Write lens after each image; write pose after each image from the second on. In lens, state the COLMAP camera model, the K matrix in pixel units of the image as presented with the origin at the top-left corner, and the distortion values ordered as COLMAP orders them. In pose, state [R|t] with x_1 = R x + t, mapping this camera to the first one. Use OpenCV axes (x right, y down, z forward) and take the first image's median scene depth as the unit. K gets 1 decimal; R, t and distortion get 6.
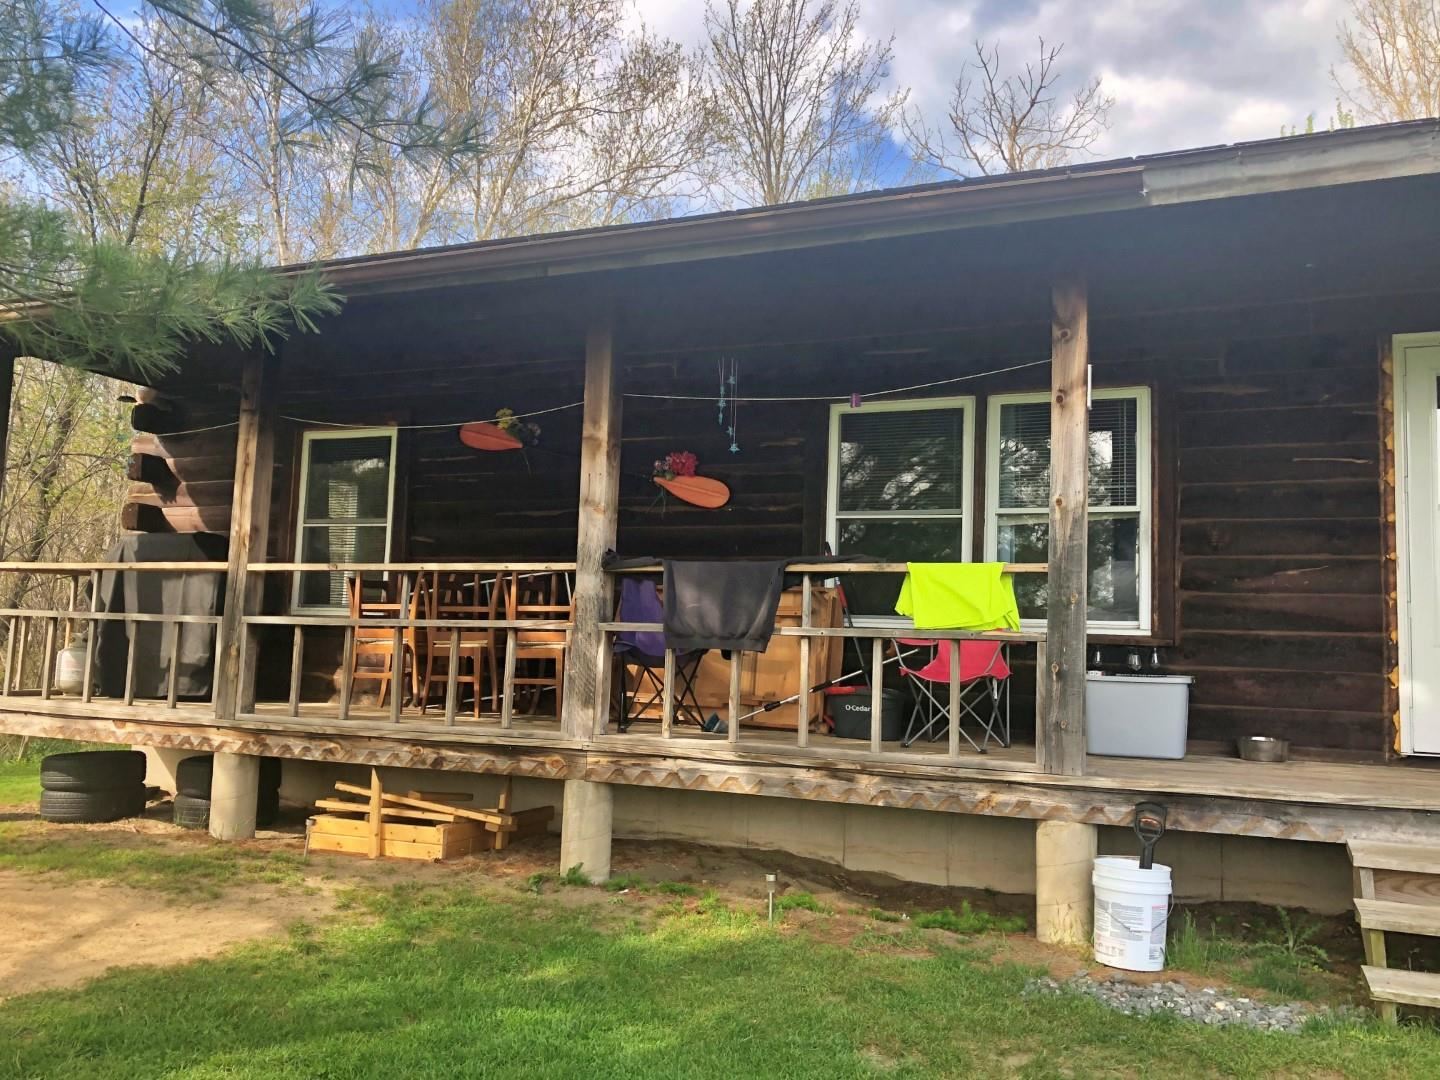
lens RADIAL K [[1184.0, 0, 695.6], [0, 1184.0, 537.1], [0, 0, 1]] dist [0.121445, -0.269265]
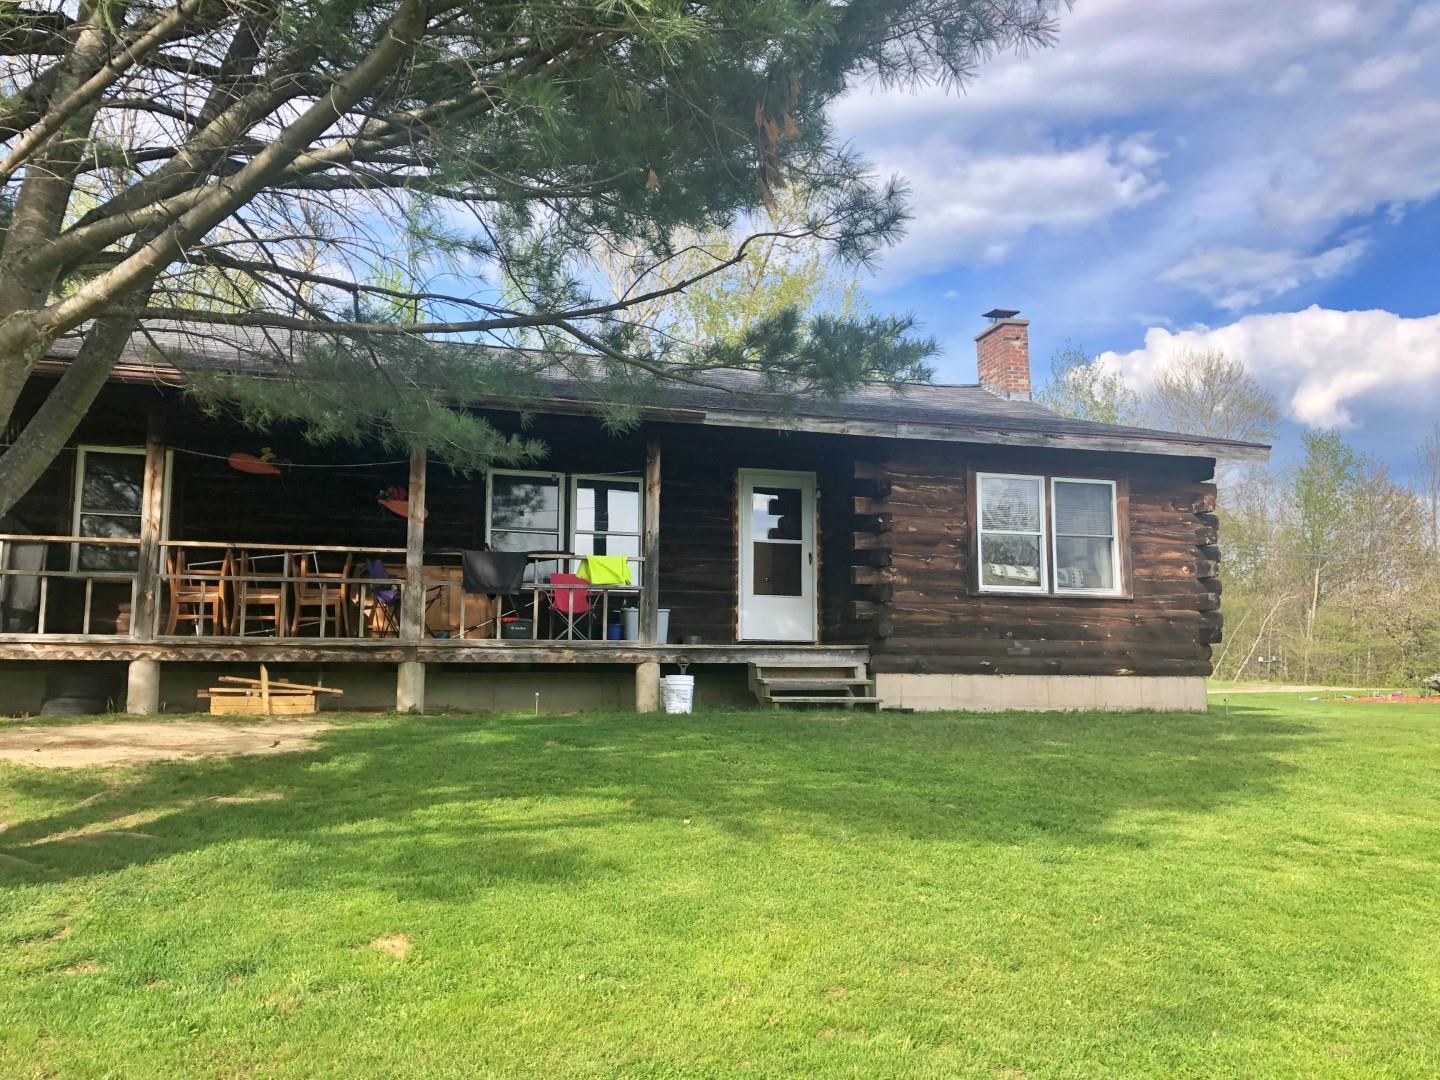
lens RADIAL K [[1184.0, 0, 695.6], [0, 1184.0, 537.1], [0, 0, 1]] dist [0.121445, -0.269265]
pose [[0.764282, 0.047937, 0.643098, -1.003683], [-0.046411, 0.998736, -0.019289, 0.019292], [-0.643210, -0.015104, 0.765541, -0.767117]]
